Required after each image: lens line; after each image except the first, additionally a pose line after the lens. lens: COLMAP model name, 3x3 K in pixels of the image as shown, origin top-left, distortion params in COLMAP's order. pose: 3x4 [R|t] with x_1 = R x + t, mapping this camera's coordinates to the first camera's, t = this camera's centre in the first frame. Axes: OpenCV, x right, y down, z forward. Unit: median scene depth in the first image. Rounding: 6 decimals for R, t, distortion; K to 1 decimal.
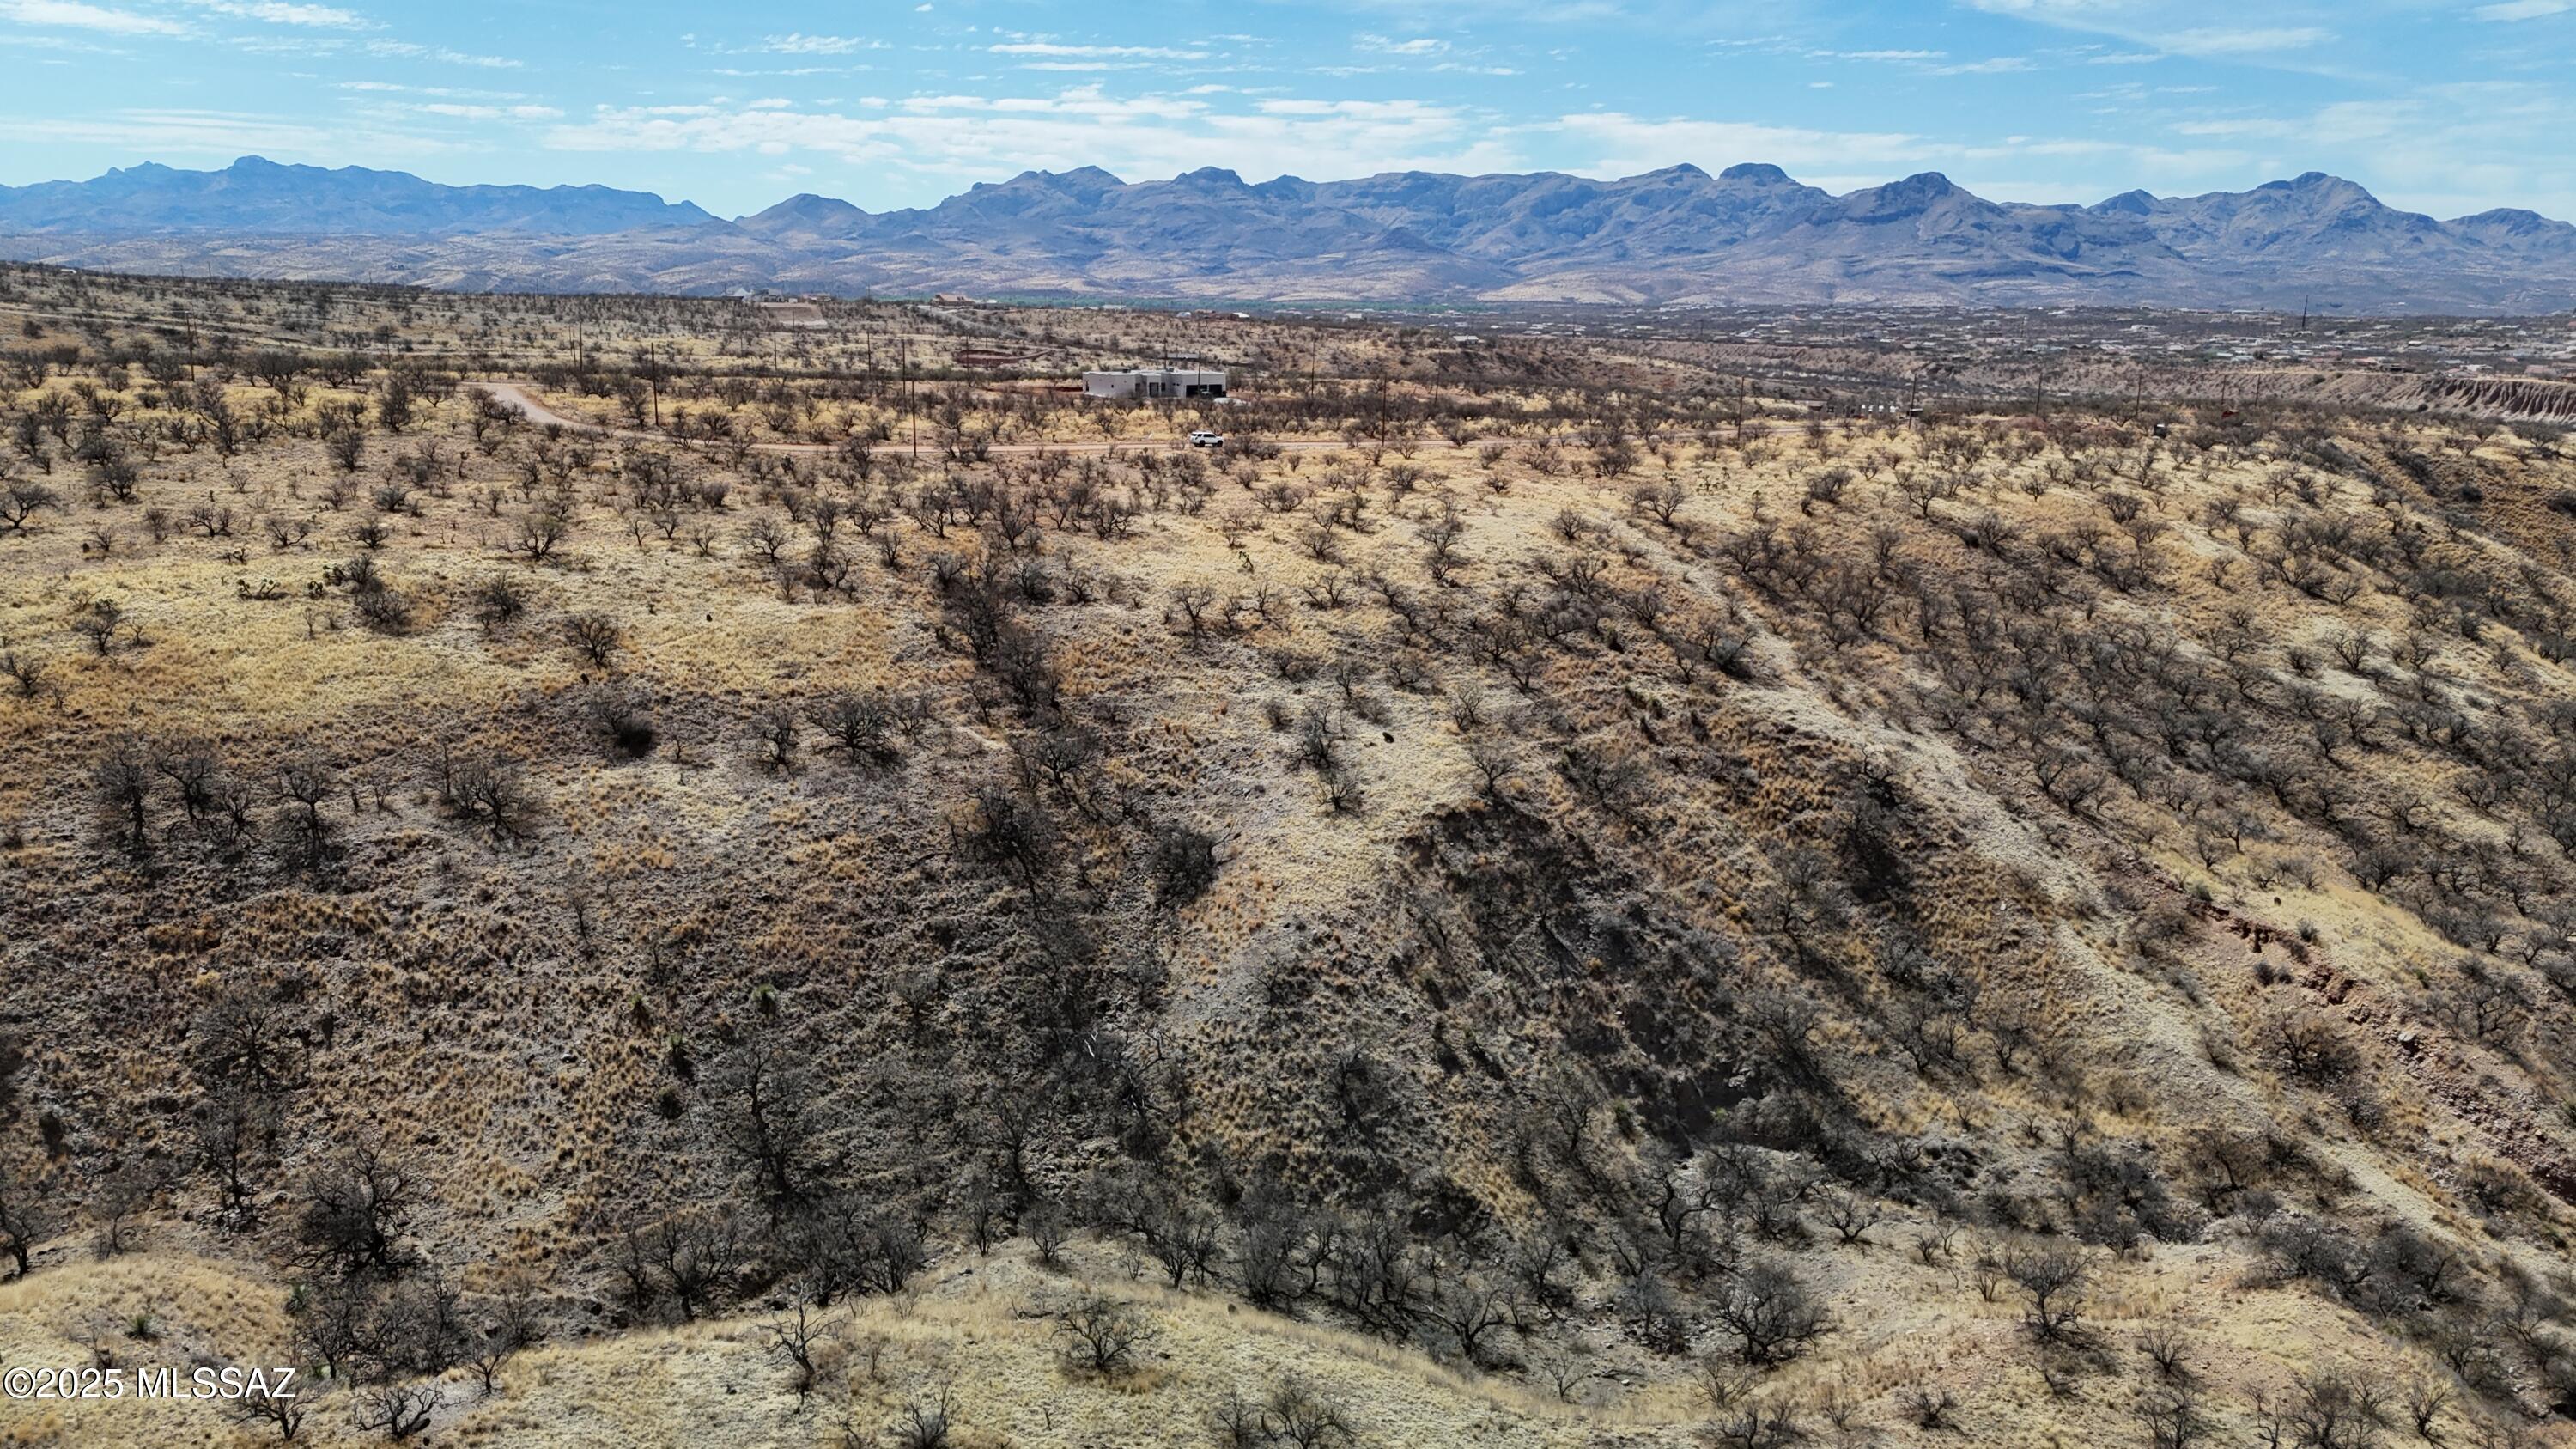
lens RADIAL K [[1880.4, 0, 1288.0], [0, 1880.4, 724.5], [0, 0, 1]] dist [0.081417, -0.080579]
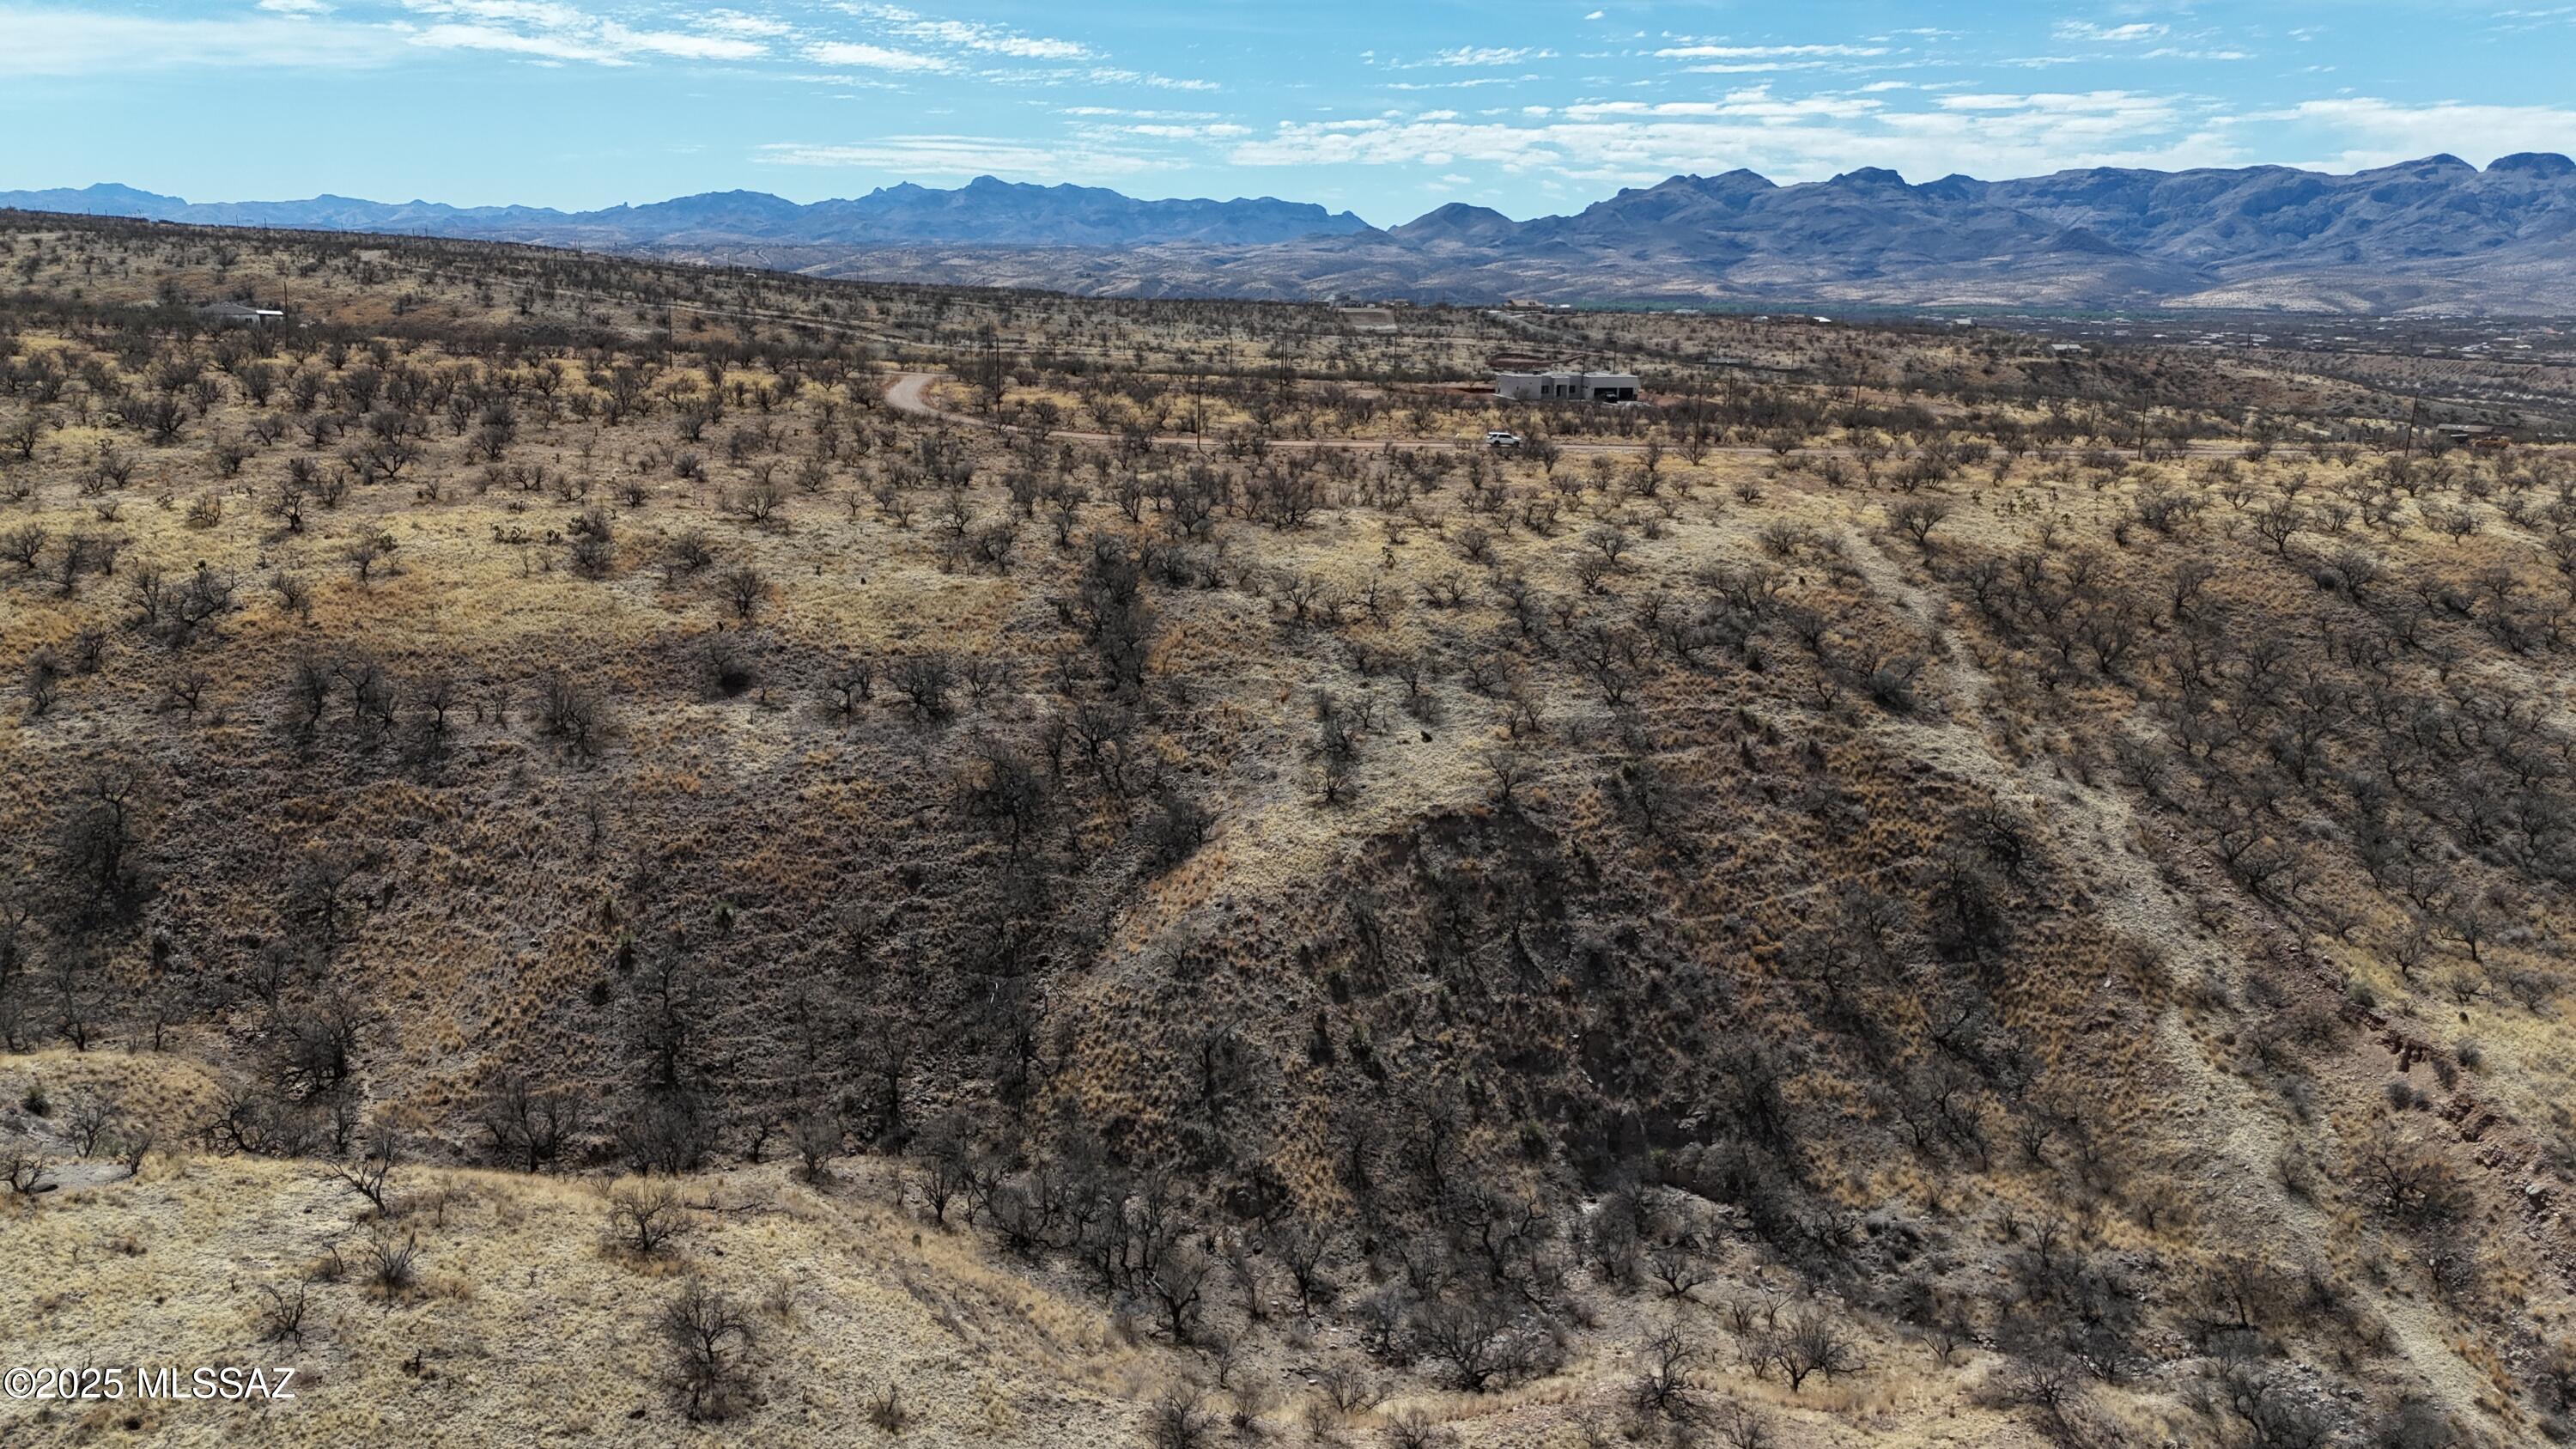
lens RADIAL K [[1880.4, 0, 1288.0], [0, 1880.4, 724.5], [0, 0, 1]] dist [0.081417, -0.080579]
pose [[0.946647, 0.078998, -0.312439, 0.327940], [-0.079911, 0.996753, 0.009904, -0.003963], [0.312207, 0.015592, 0.949886, 0.034733]]
